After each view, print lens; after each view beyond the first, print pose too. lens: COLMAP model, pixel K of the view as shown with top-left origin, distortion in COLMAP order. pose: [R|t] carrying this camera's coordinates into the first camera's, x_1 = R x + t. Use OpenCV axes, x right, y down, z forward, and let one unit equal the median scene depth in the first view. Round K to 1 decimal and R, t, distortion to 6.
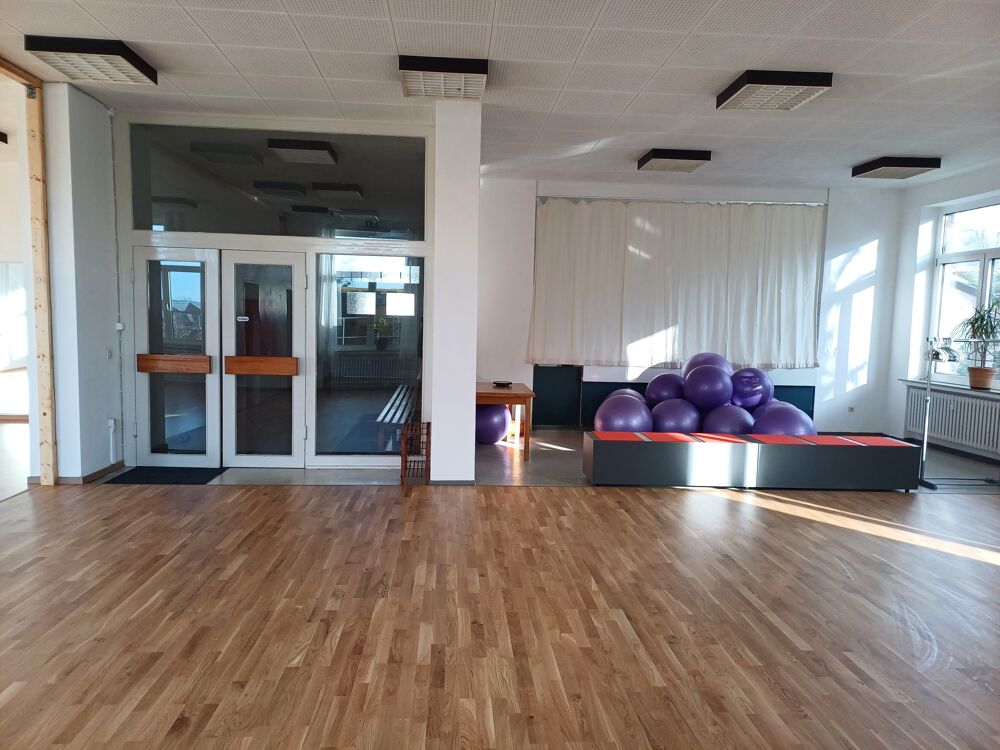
lens RADIAL K [[727.4, 0, 496.7], [0, 727.4, 381.2], [0, 0, 1]] dist [0.070723, -0.042964]
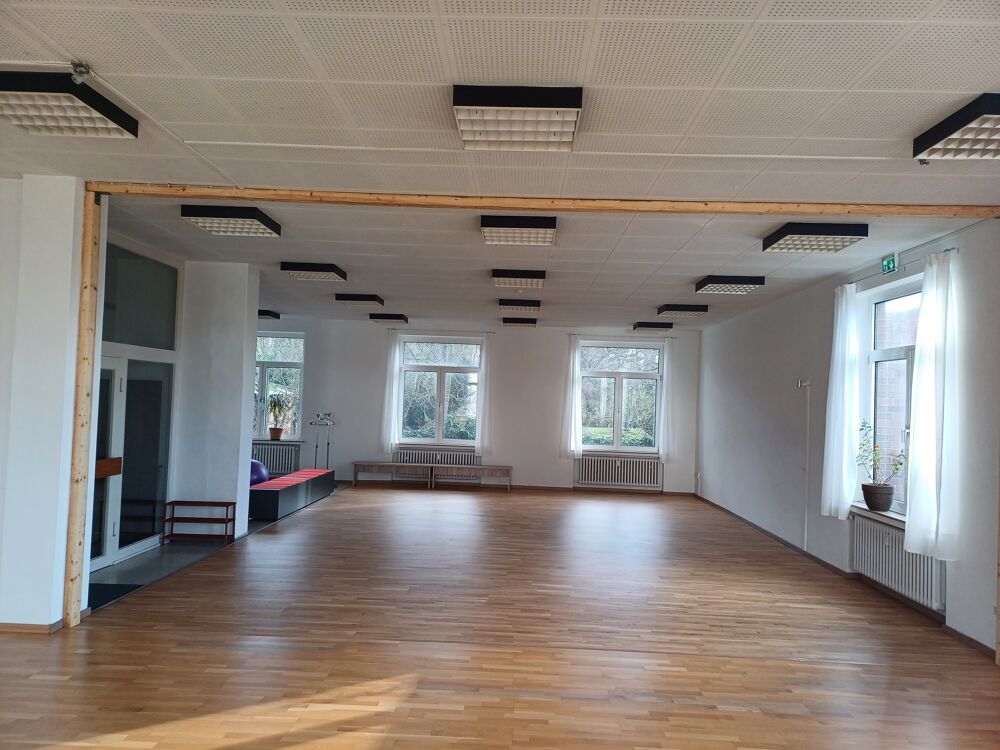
lens RADIAL K [[727.4, 0, 500.4], [0, 727.4, 376.6], [0, 0, 1]] dist [0.070723, -0.042964]
pose [[0.089637, 0.011675, 0.995906, -1.583143], [0.055839, 0.998300, -0.016729, -0.123128], [-0.994408, 0.057110, 0.088833, 0.443374]]
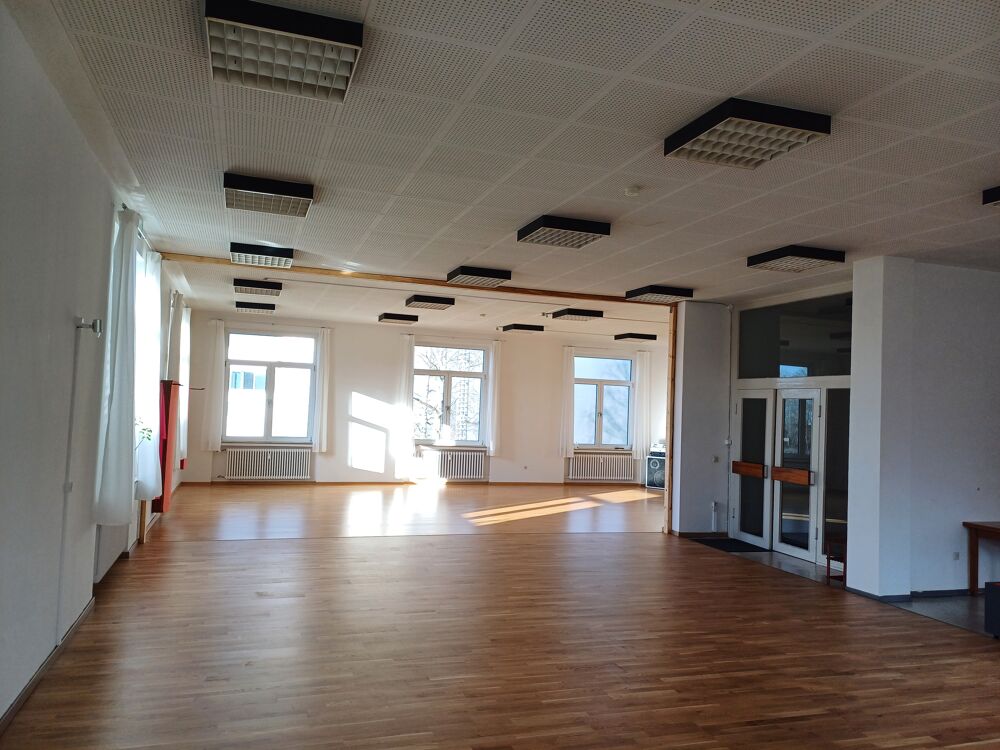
lens RADIAL K [[727.4, 0, 493.5], [0, 727.4, 389.9], [0, 0, 1]] dist [0.070723, -0.042964]
pose [[0.257240, -0.040447, -0.965501, 1.201751], [-0.116552, 0.990531, -0.072549, -0.021588], [0.959293, 0.131194, 0.250090, 0.211670]]
